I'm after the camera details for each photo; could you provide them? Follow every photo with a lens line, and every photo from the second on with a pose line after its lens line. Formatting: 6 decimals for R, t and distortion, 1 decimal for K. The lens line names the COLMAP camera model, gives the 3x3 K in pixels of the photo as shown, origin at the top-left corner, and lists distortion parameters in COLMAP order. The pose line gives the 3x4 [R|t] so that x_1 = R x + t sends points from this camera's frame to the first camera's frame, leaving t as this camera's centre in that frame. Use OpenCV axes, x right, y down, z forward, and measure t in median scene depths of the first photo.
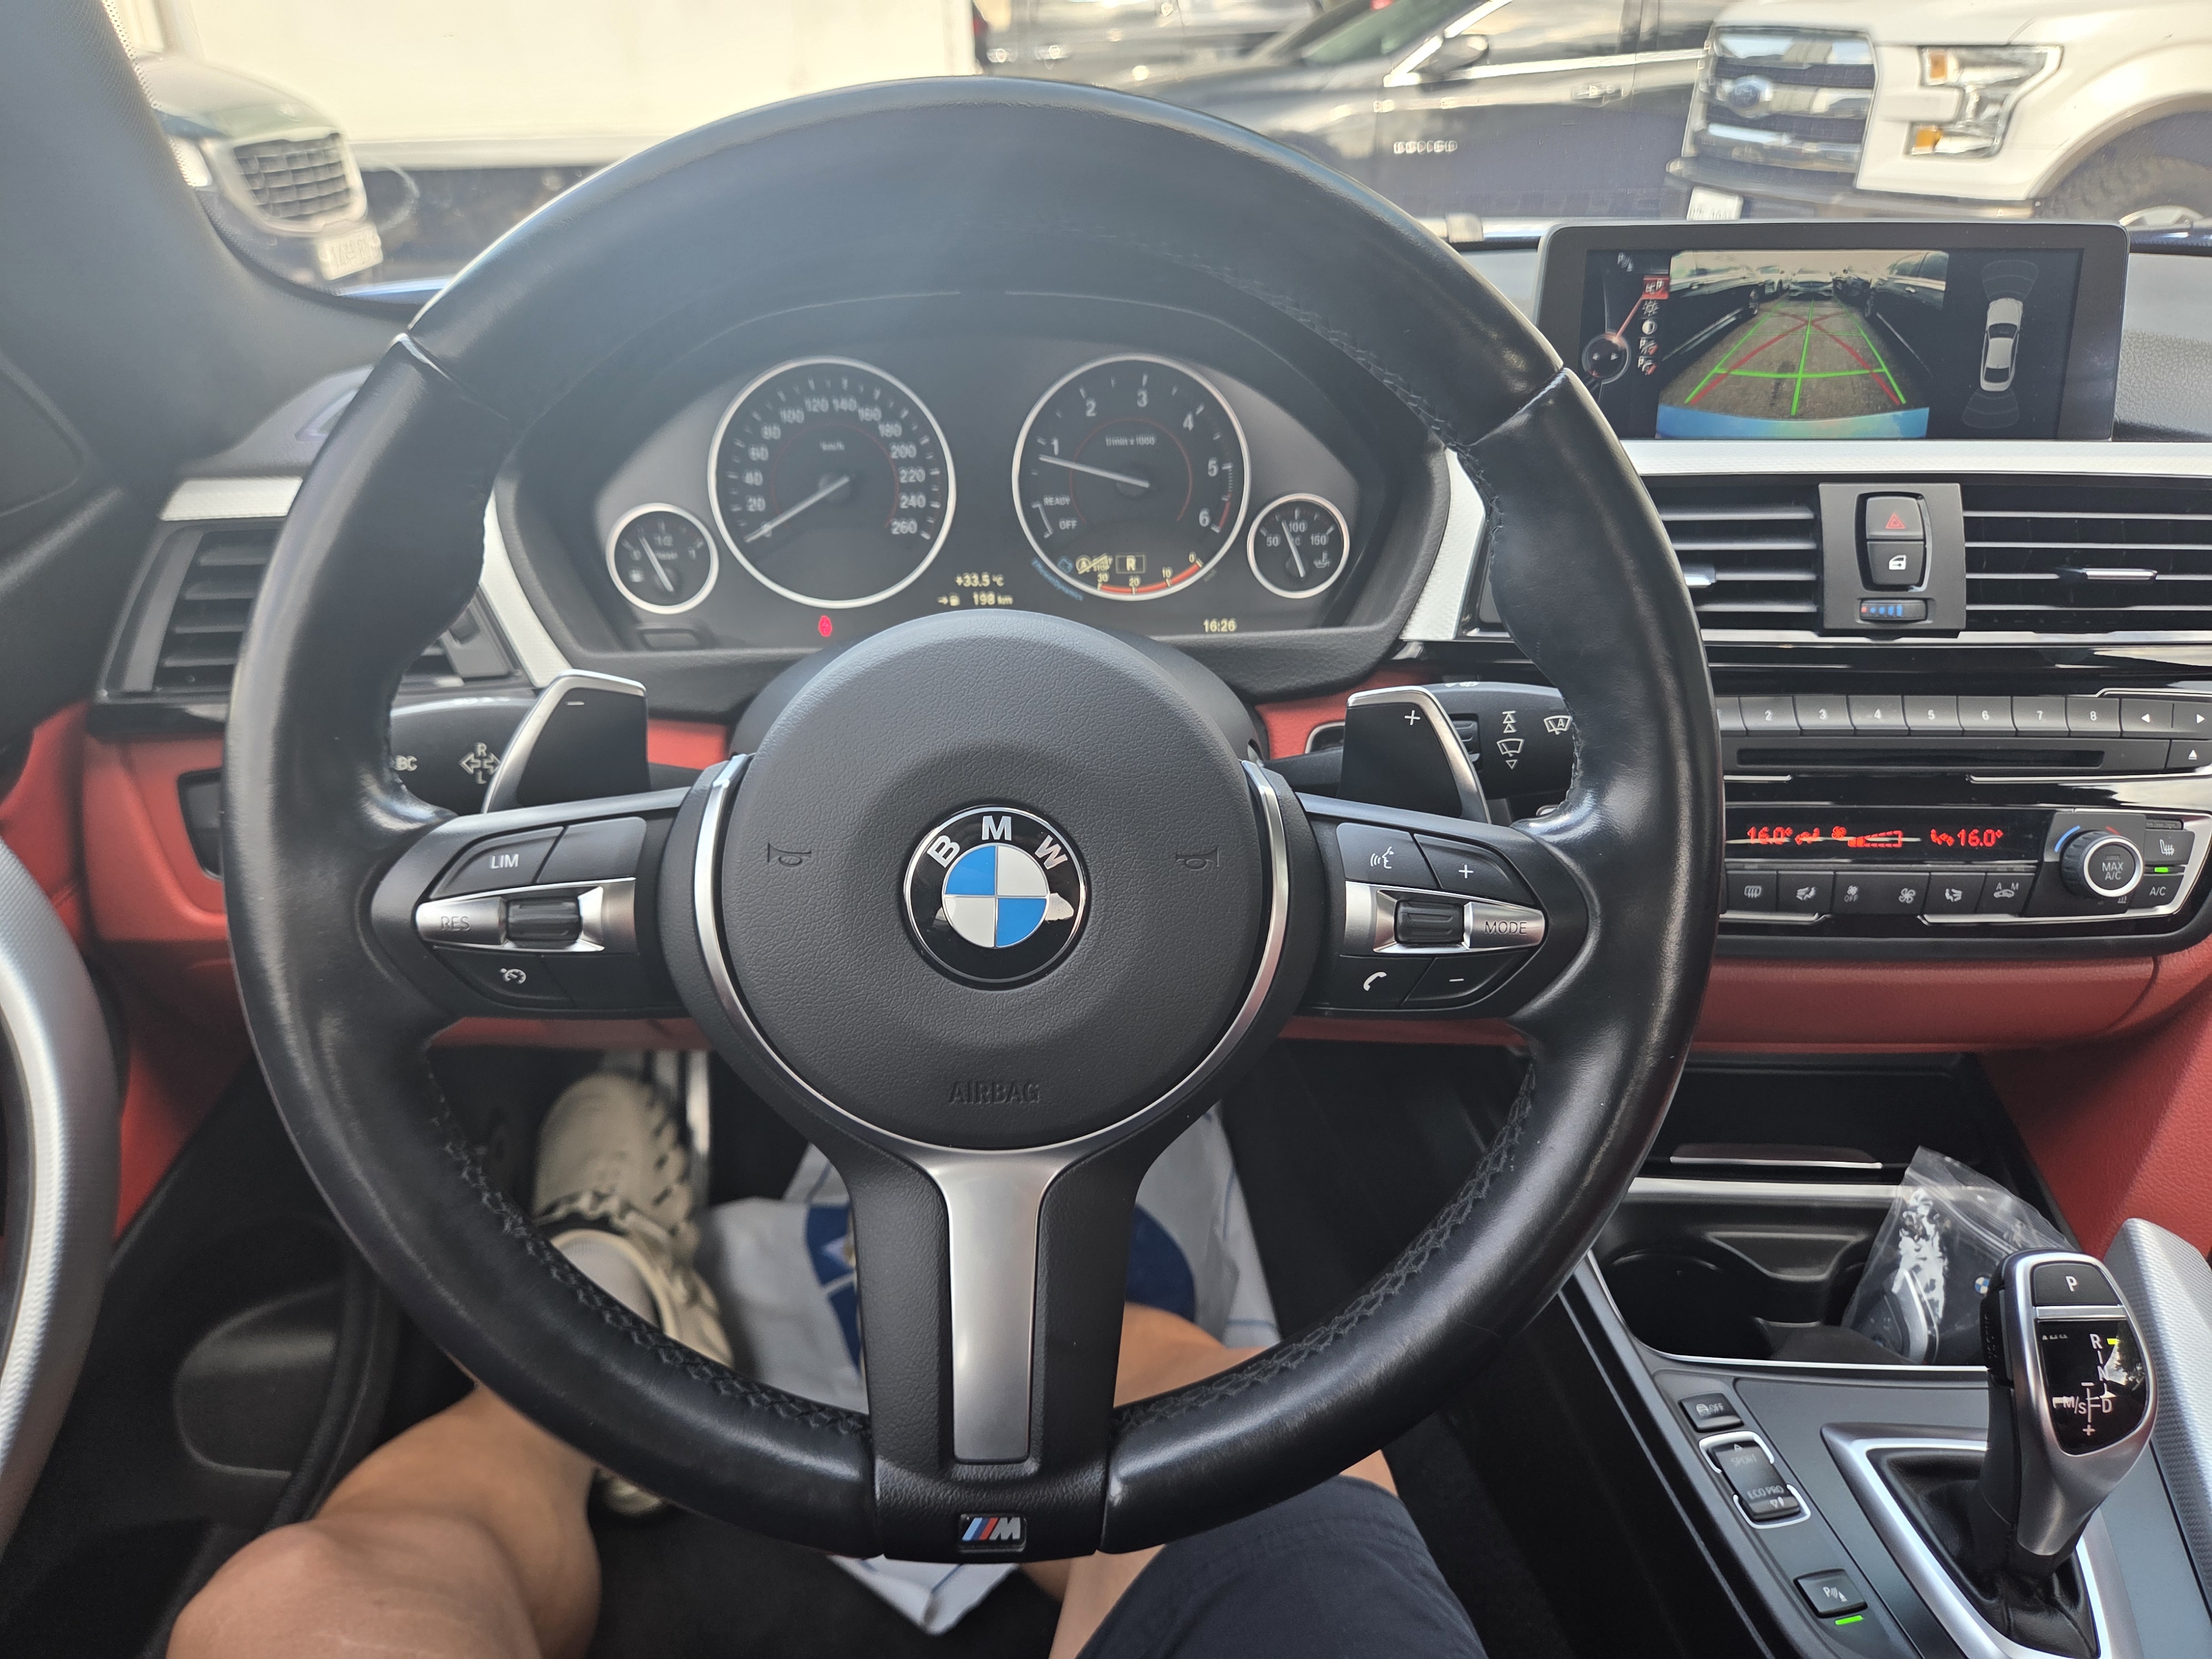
lens RADIAL K [[1528.1, 0, 1095.9], [0, 1528.1, 843.8], [0, 0, 1]] dist [0.039669, -0.051725]
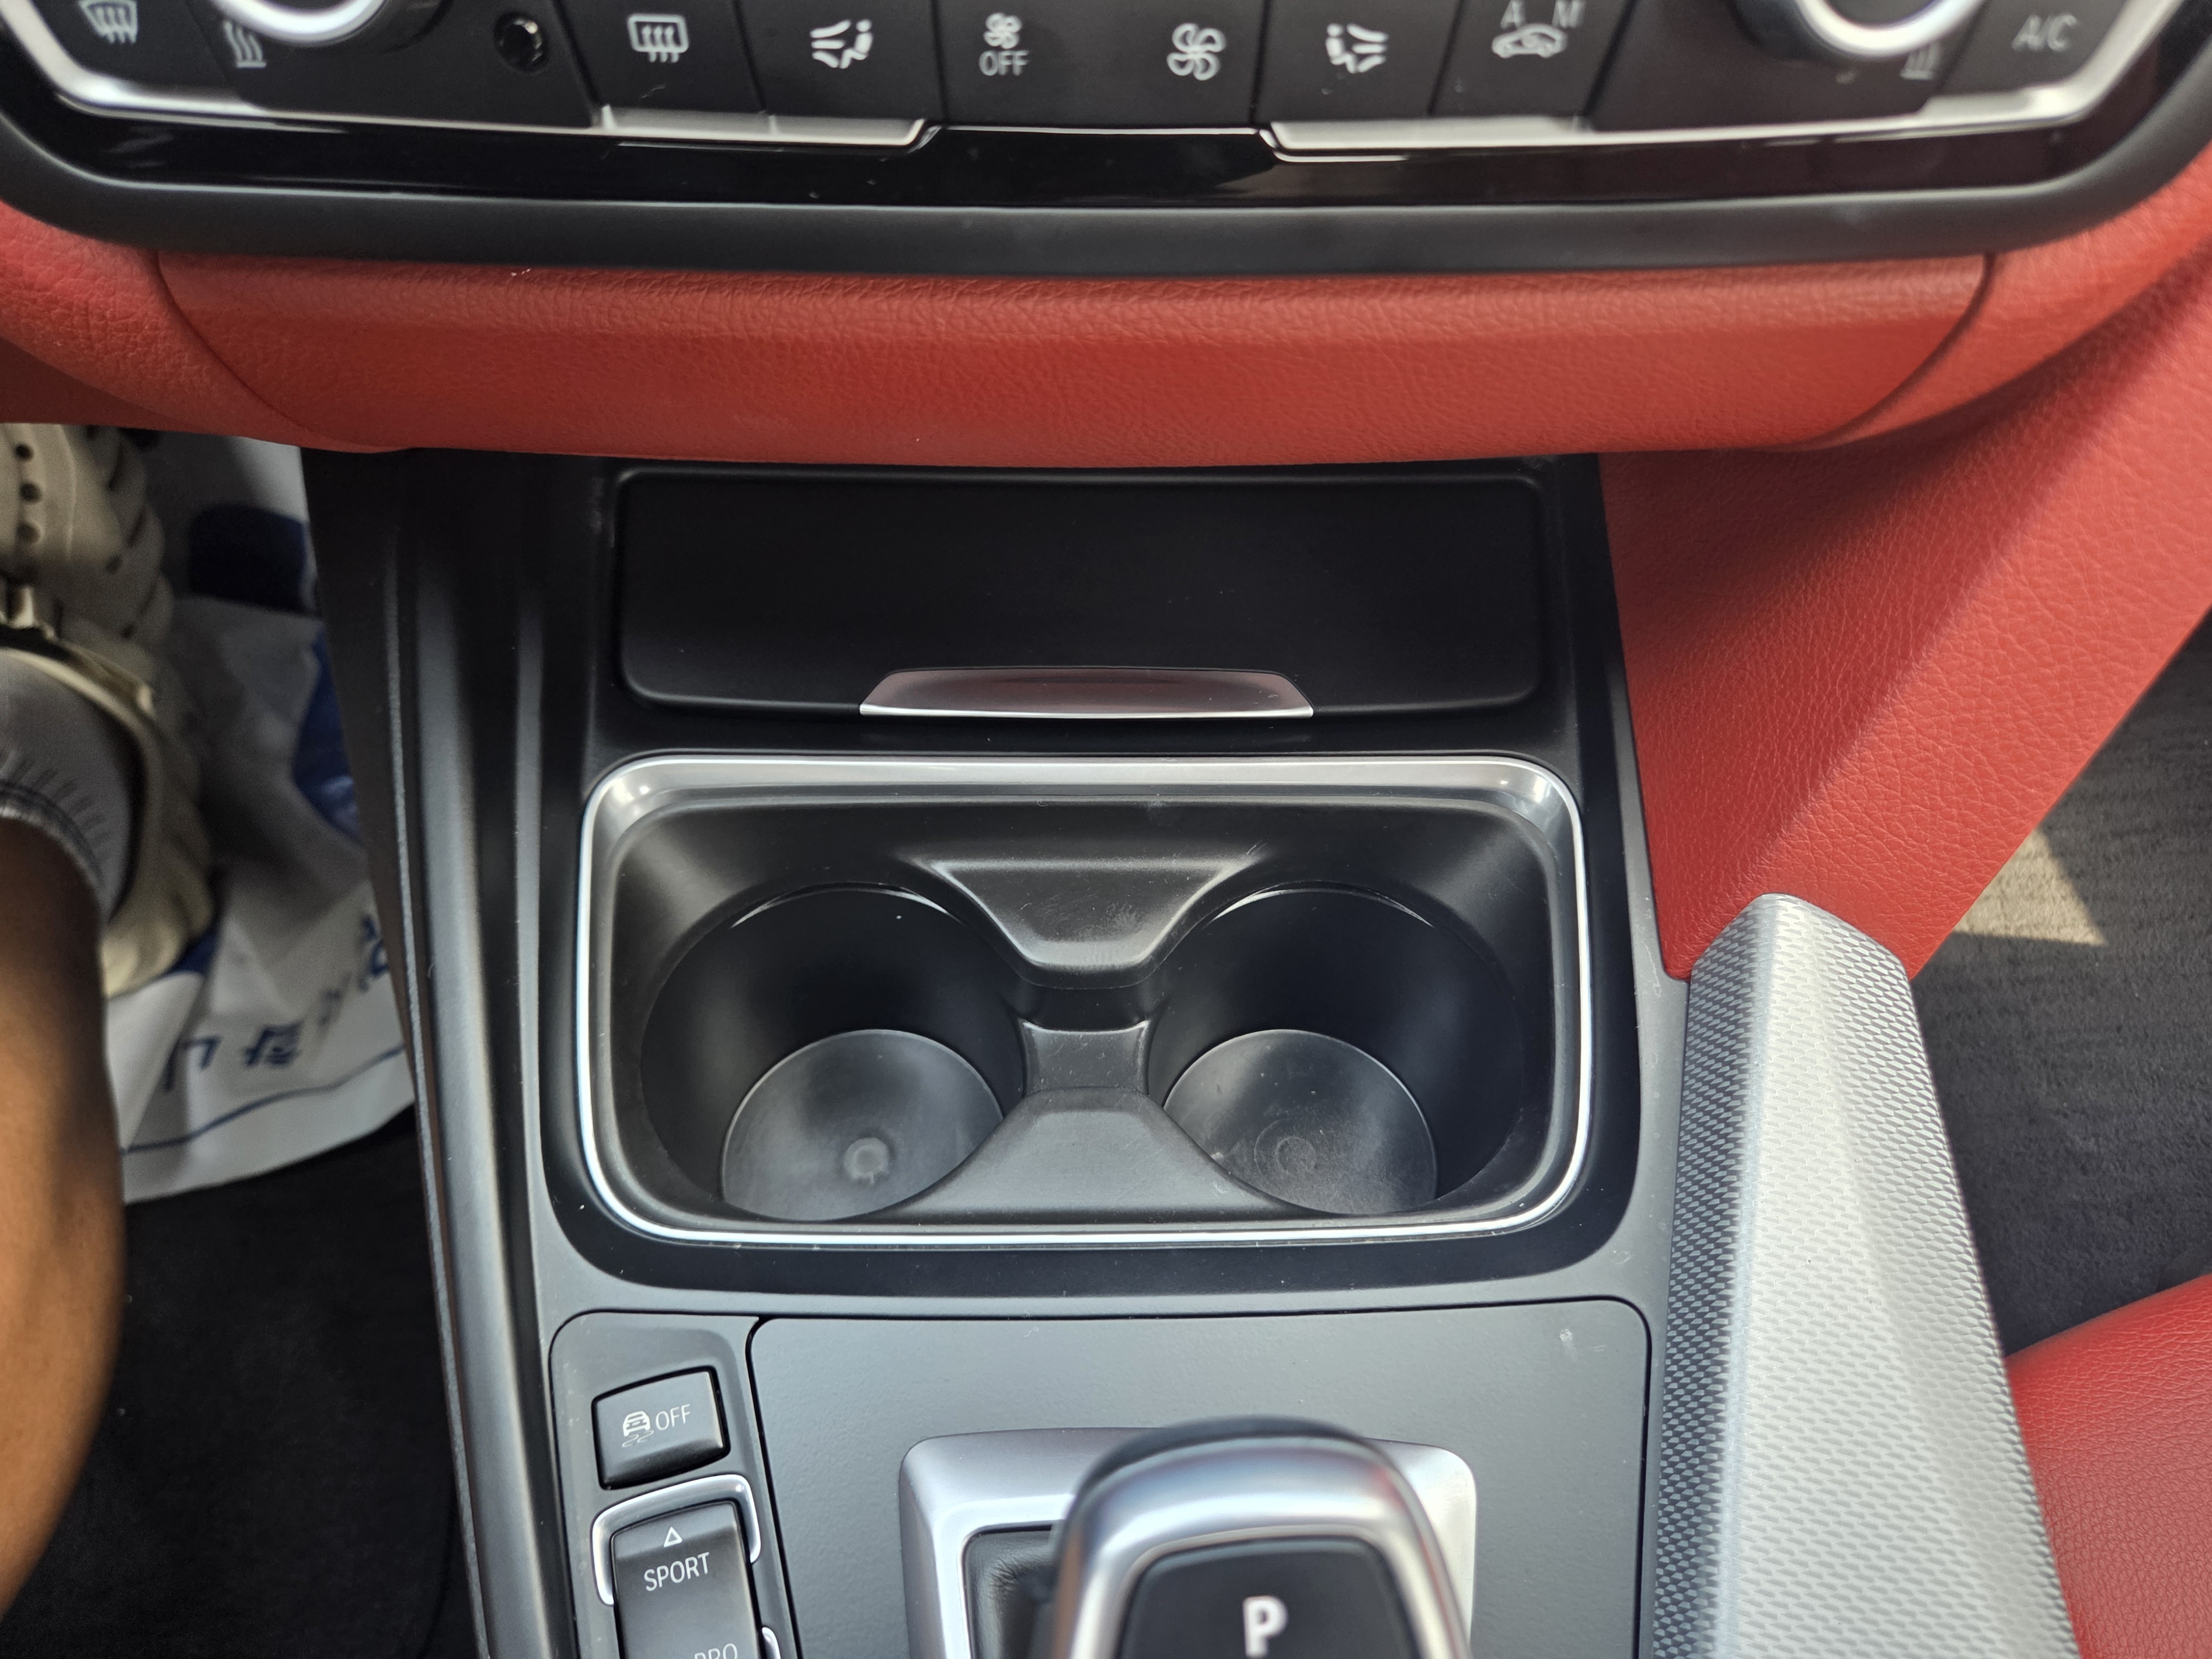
lens RADIAL K [[1548.3, 0, 1102.9], [0, 1548.3, 854.7], [0, 0, 1]] dist [0.019055, -0.026241]
pose [[0.997510, -0.035066, 0.061190, 0.462936], [-0.000029, 0.867427, 0.497565, 0.018786], [-0.070525, -0.496328, 0.865266, 0.646095]]
